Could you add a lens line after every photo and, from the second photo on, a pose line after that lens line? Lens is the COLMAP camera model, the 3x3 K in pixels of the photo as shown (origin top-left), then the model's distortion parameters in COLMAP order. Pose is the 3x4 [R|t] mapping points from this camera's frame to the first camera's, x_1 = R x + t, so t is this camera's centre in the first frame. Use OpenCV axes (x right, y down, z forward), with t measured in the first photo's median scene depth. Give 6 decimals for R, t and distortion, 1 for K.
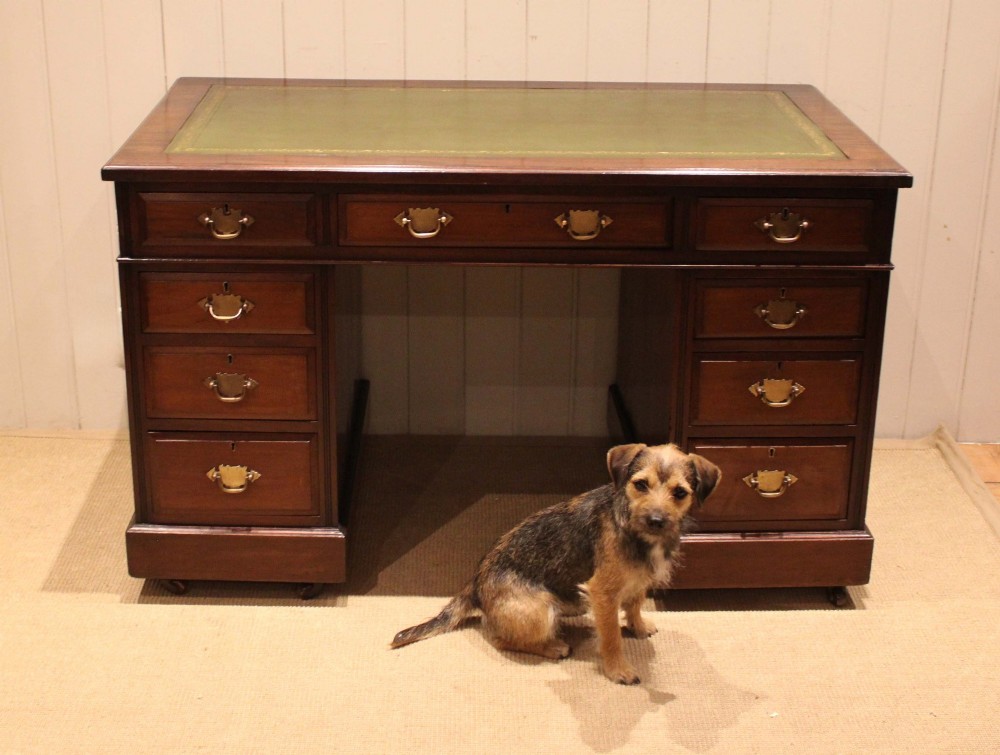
lens RADIAL K [[1471.1, 0, 468.6], [0, 1471.1, 277.4], [0, 0, 1]] dist [-0.143556, 0.101823]
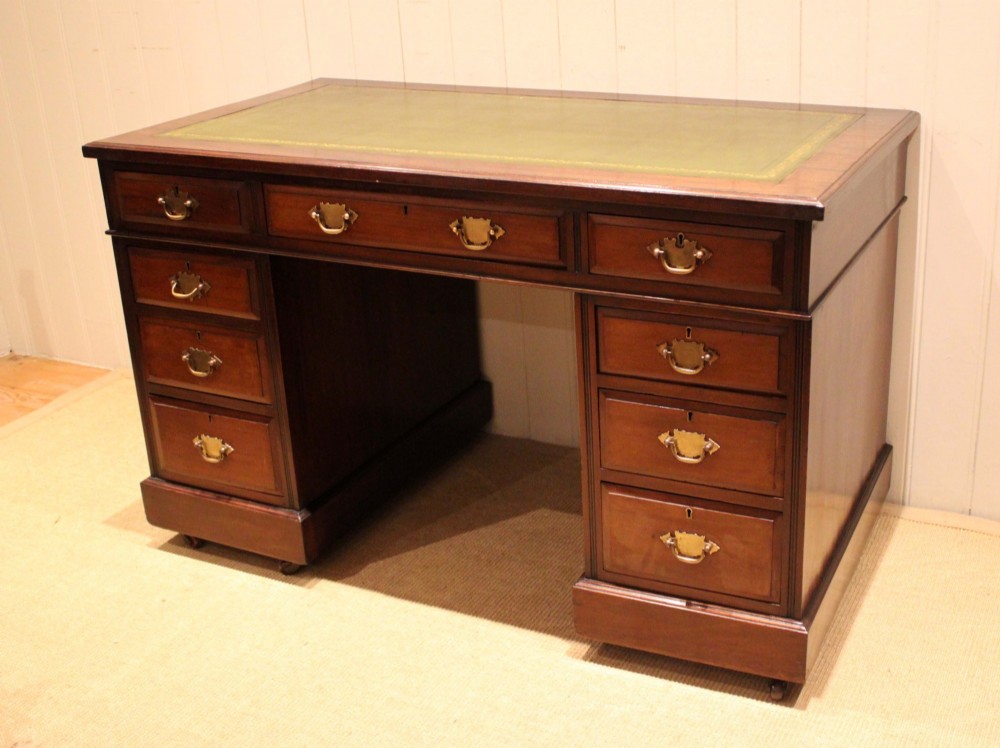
lens RADIAL K [[1253.3, 0, 634.0], [0, 1253.3, 371.7], [0, 0, 1]] dist [-0.133656, 0.034368]
pose [[0.917518, 0.126867, -0.376916, 0.460818], [-0.101573, 0.991075, 0.086330, -0.026837], [0.384505, -0.040924, 0.922215, 0.302606]]
